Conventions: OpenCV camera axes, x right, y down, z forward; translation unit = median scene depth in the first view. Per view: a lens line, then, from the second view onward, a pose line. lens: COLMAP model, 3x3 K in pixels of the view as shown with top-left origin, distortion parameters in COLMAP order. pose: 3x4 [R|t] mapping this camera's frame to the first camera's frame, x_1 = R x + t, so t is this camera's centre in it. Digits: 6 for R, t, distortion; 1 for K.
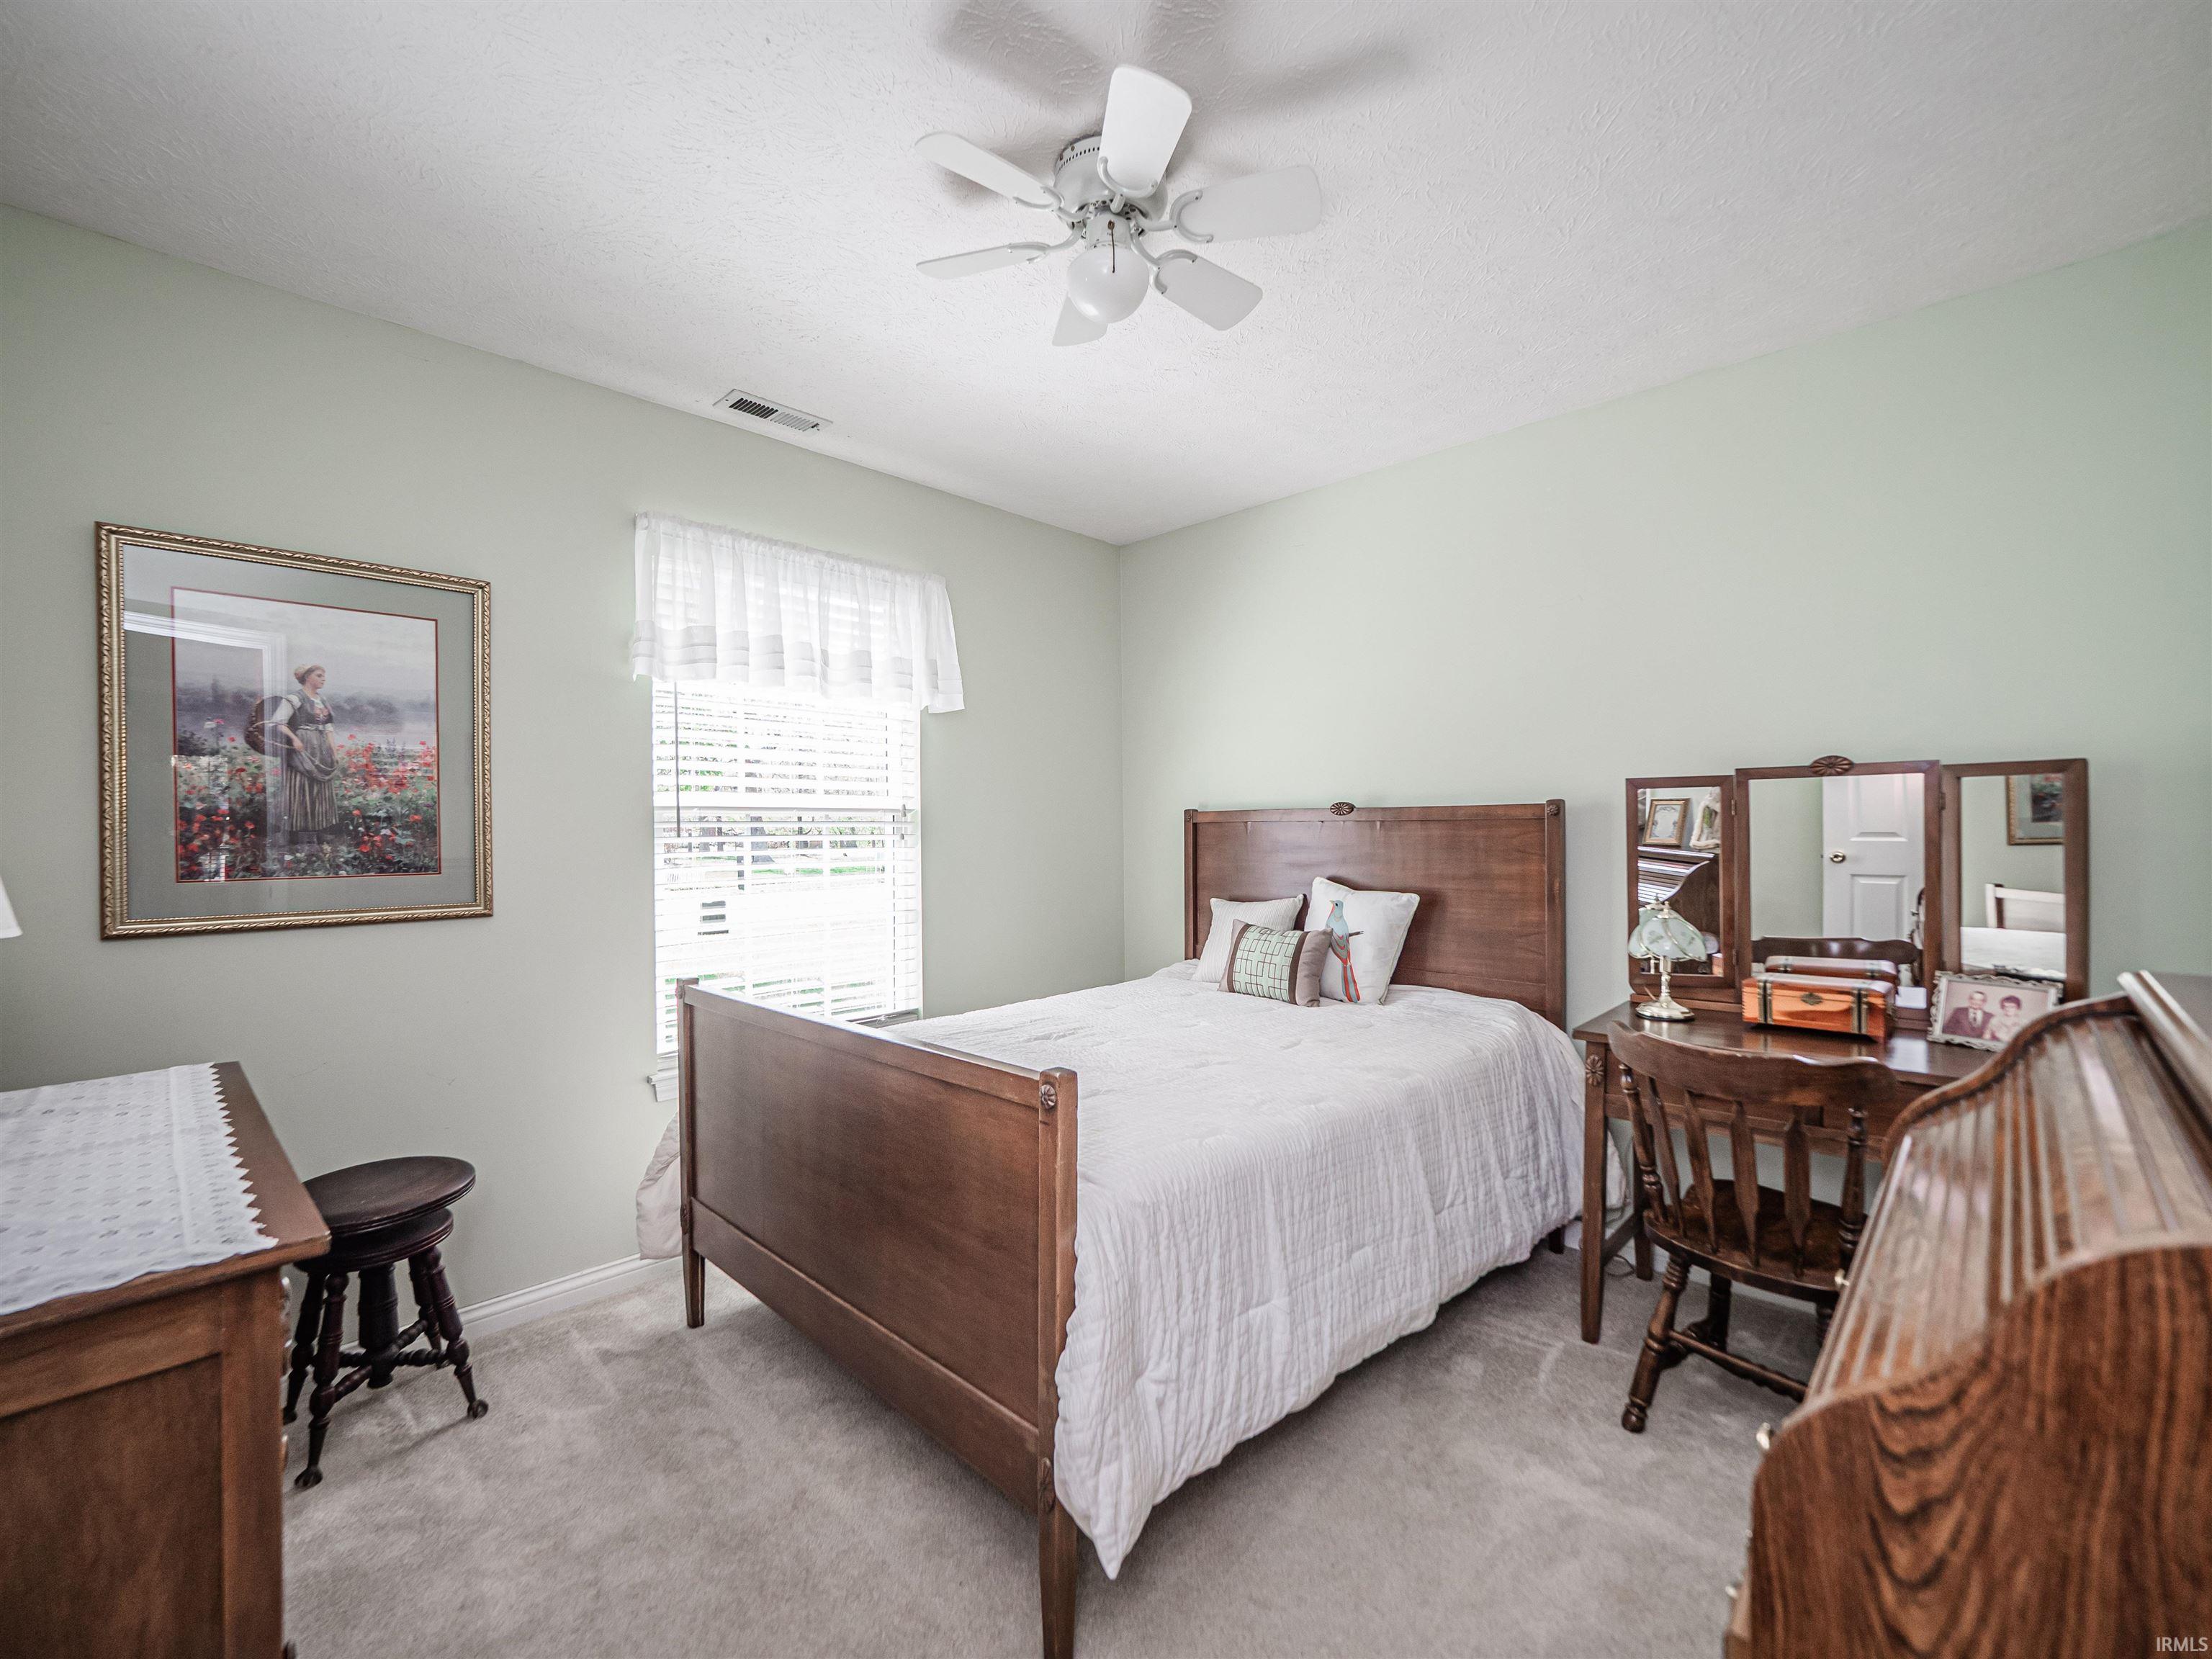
lens RADIAL K [[937.2, 0, 1101.8], [0, 937.2, 835.8], [0, 0, 1]] dist [-0.002398, -0.004949]
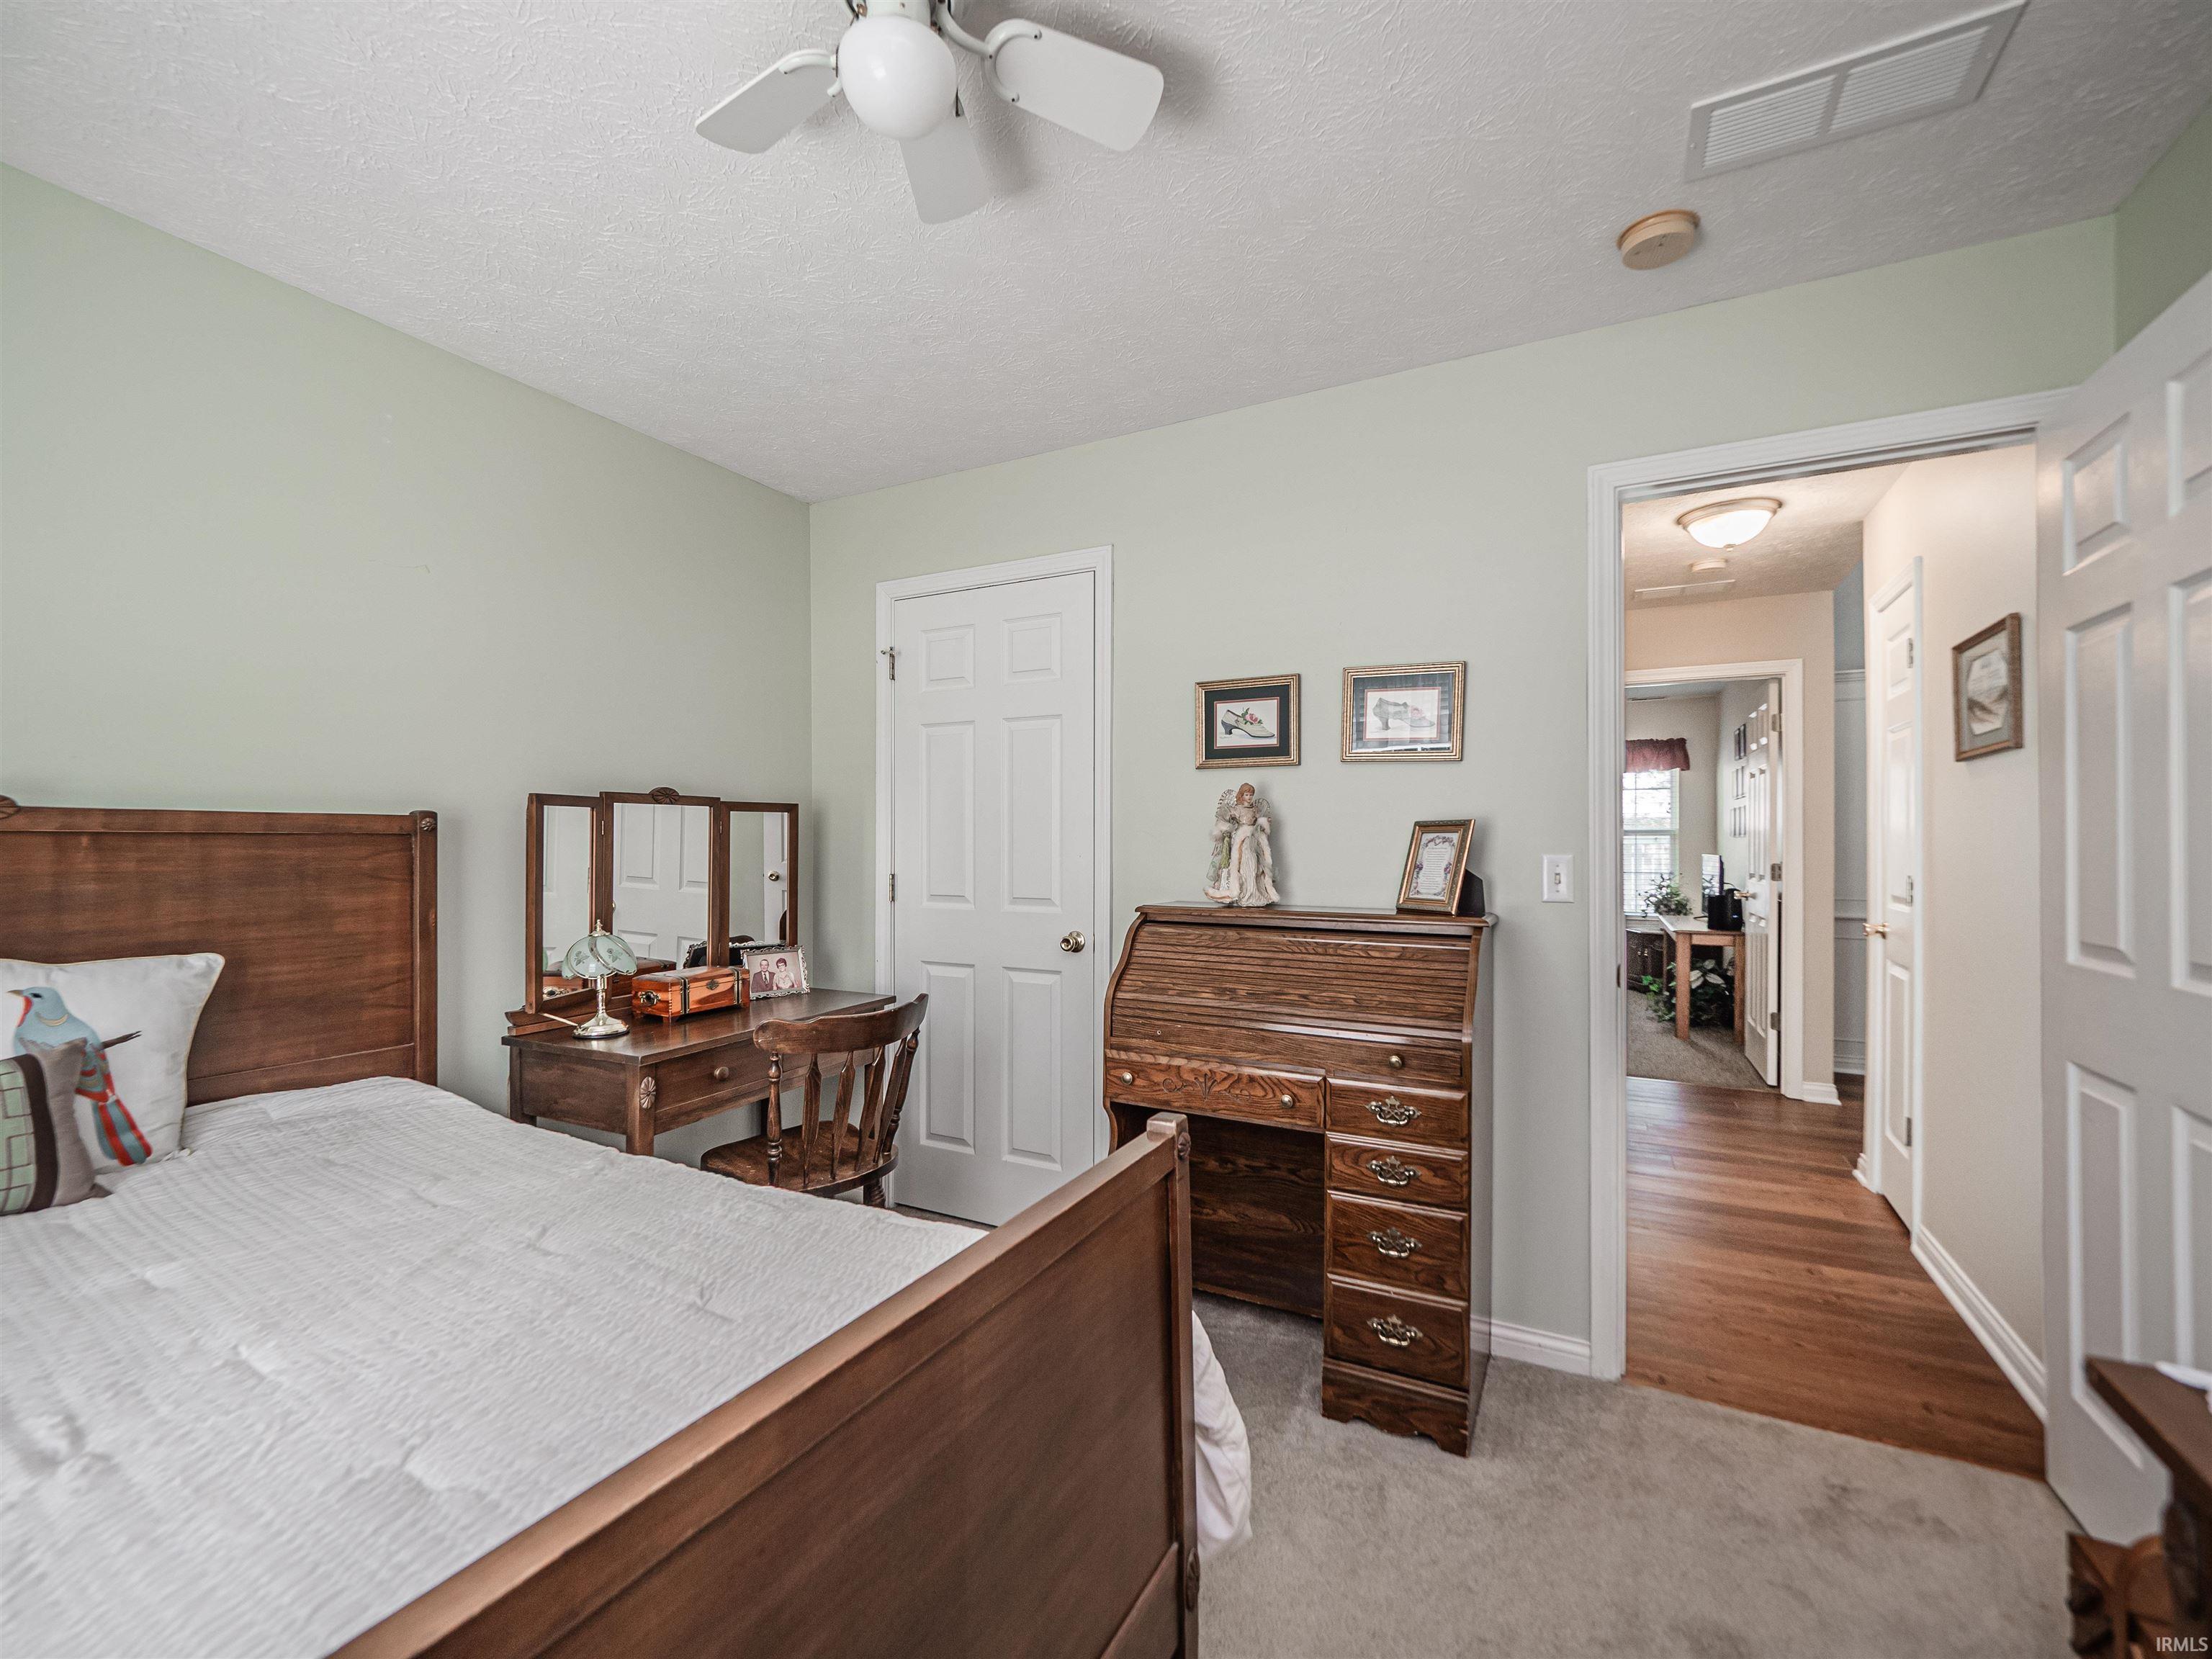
lens RADIAL K [[937.2, 0, 1101.8], [0, 937.2, 835.8], [0, 0, 1]] dist [-0.002398, -0.004949]
pose [[-0.282277, 0.017161, 0.959179, -0.440336], [0.010361, 0.999836, -0.014839, 0.000648], [-0.959277, 0.005749, -0.282408, 0.647117]]
